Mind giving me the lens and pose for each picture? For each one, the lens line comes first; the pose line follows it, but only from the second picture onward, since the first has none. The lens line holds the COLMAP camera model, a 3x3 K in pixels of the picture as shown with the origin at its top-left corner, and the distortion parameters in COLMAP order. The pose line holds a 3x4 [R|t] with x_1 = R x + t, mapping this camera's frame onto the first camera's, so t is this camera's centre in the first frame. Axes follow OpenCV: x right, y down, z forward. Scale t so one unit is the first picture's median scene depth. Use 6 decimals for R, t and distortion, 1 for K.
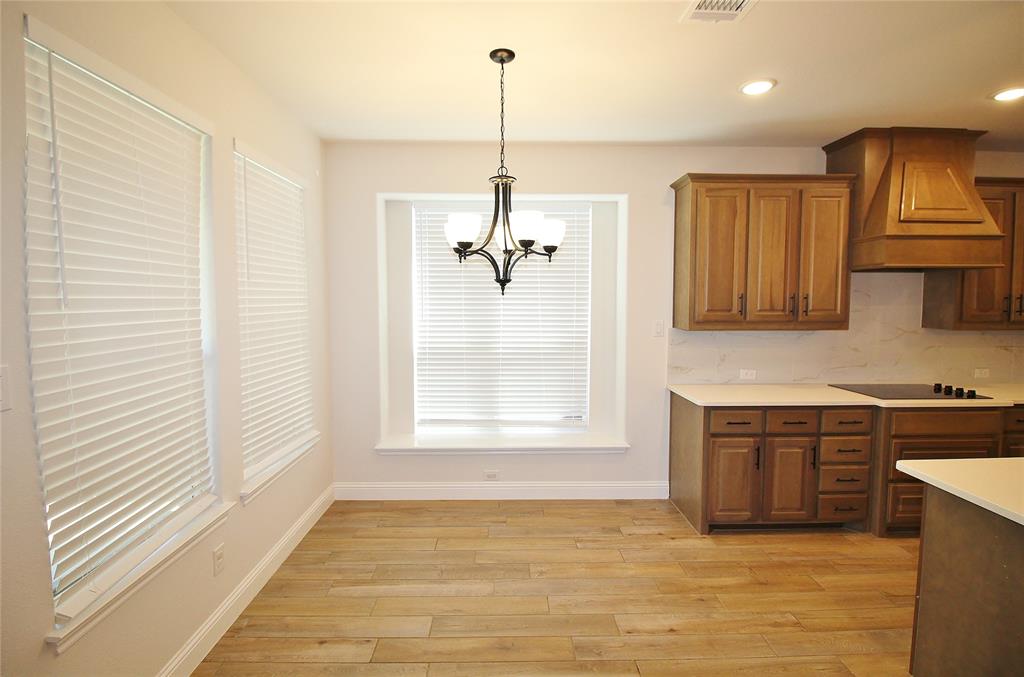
lens RADIAL K [[475.7, 0, 508.0], [0, 475.7, 326.2], [0, 0, 1]] dist [-0.008913, -0.008060]
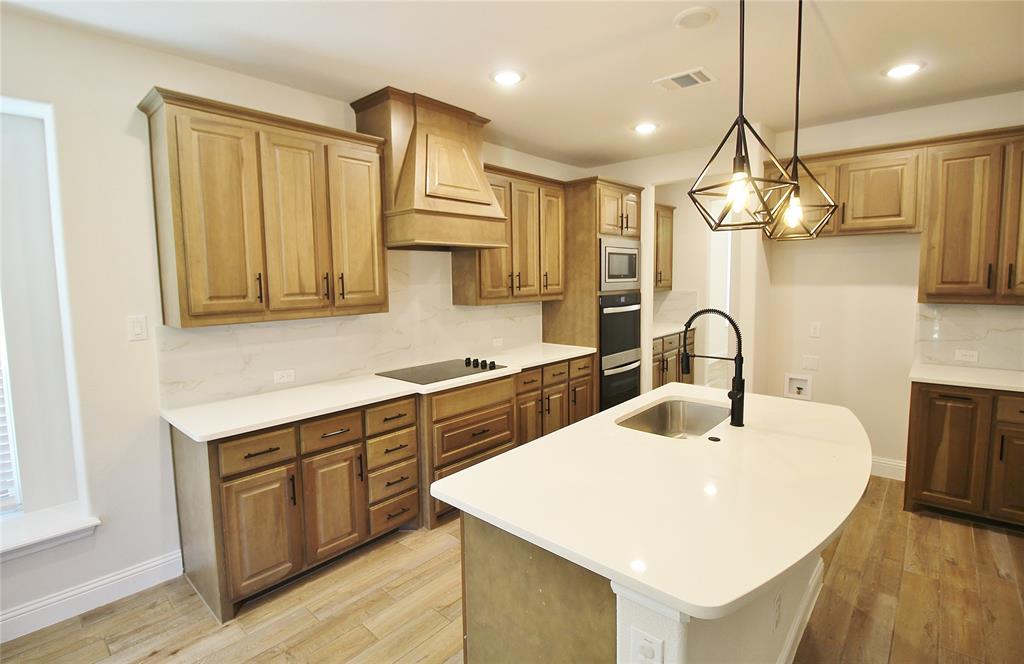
lens RADIAL K [[480.9, 0, 509.7], [0, 480.9, 320.2], [0, 0, 1]] dist [-0.010116, -0.006562]
pose [[0.676731, -0.074979, 0.732402, 0.208810], [0.056539, 0.997156, 0.049841, -0.011116], [-0.734056, 0.007680, 0.679046, 0.211443]]
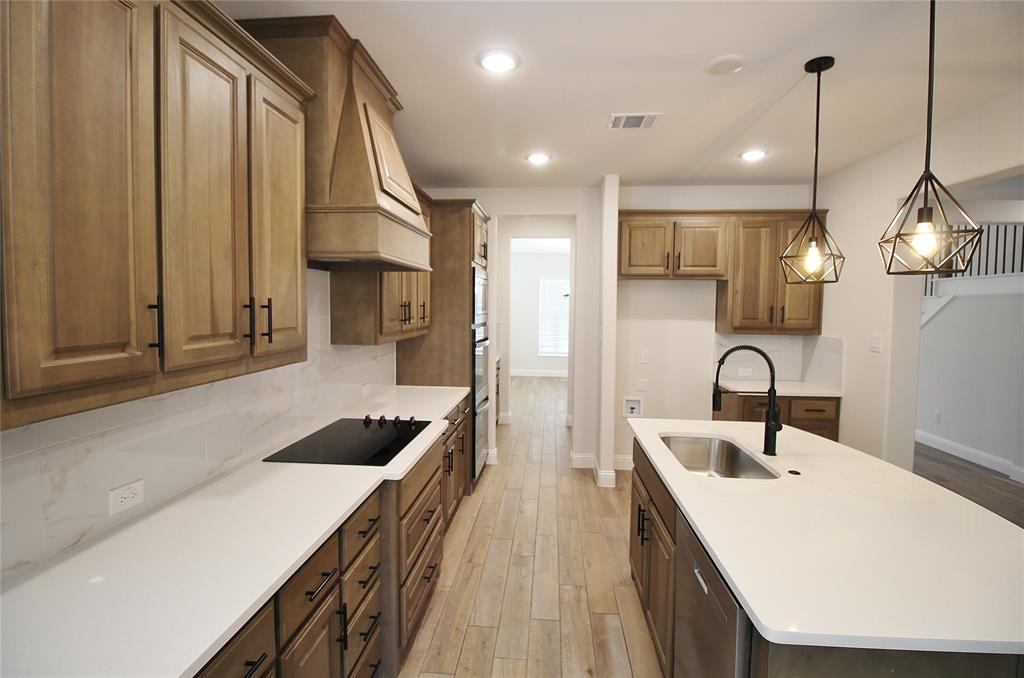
lens RADIAL K [[475.7, 0, 510.5], [0, 475.7, 328.2], [0, 0, 1]] dist [-0.008913, -0.008060]
pose [[0.098907, -0.047031, 0.993985, 0.173633], [0.046664, 0.998003, 0.042577, -0.047955], [-0.994002, 0.042172, 0.100904, 0.721473]]
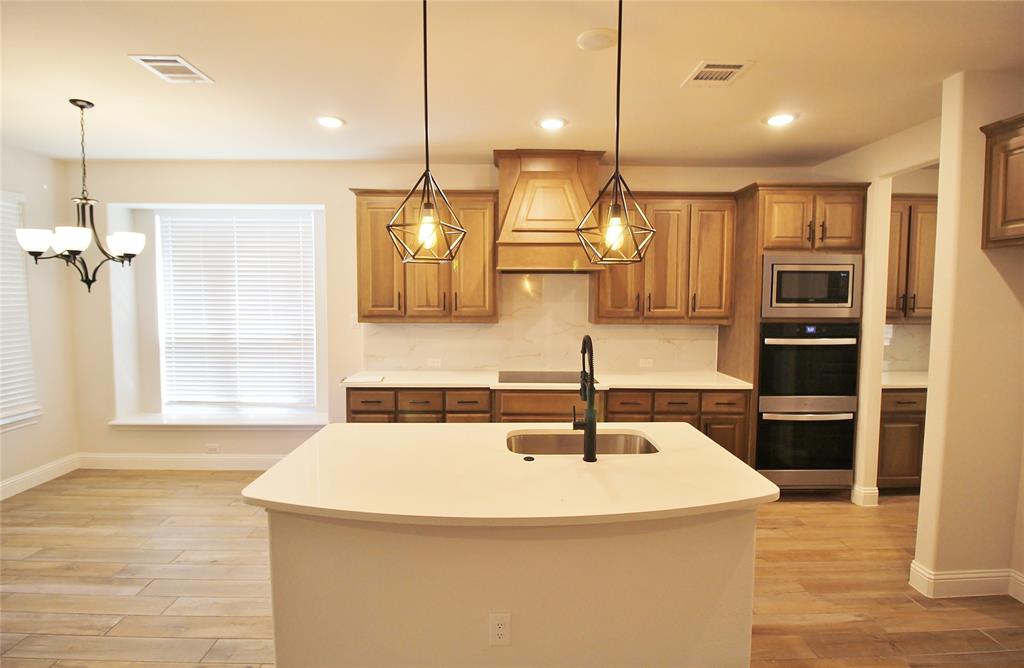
lens RADIAL K [[480.9, 0, 509.5], [0, 480.9, 322.2], [0, 0, 1]] dist [-0.010116, -0.006562]
pose [[0.999977, 0.005610, 0.003896, 0.776135], [-0.005607, 0.999984, -0.000803, 0.005689], [-0.003900, 0.000781, 0.999992, -0.184564]]
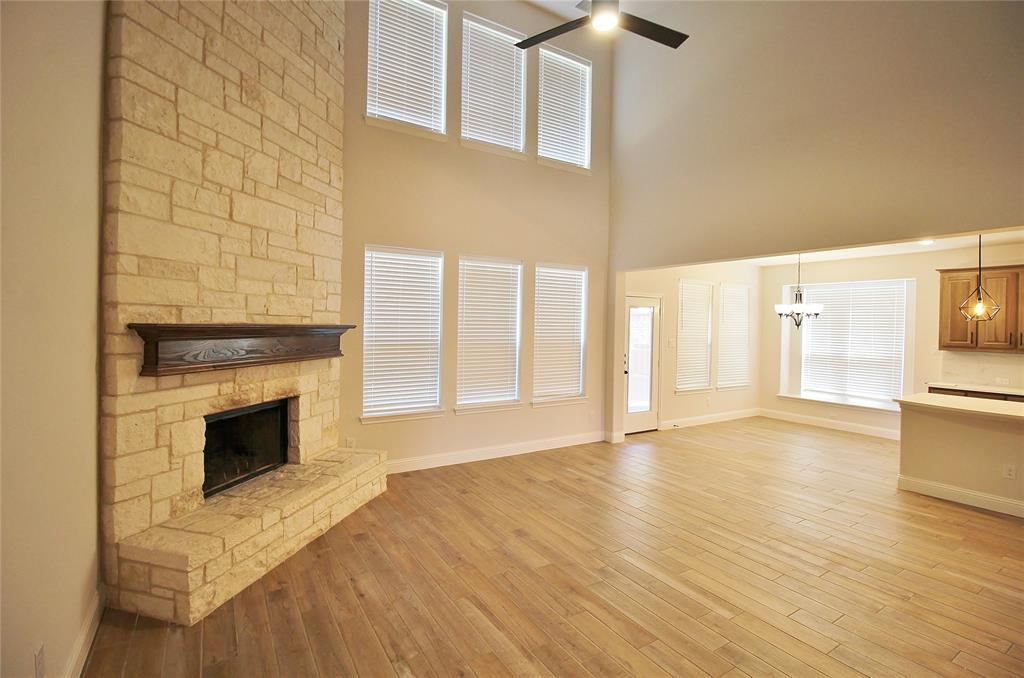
lens RADIAL K [[475.7, 0, 510.7], [0, 475.7, 332.7], [0, 0, 1]] dist [-0.008913, -0.008060]
pose [[0.519838, 0.024207, -0.853922, 1.134239], [-0.068481, 0.997562, -0.013410, 0.083443], [0.851516, 0.065449, 0.520228, -1.489912]]
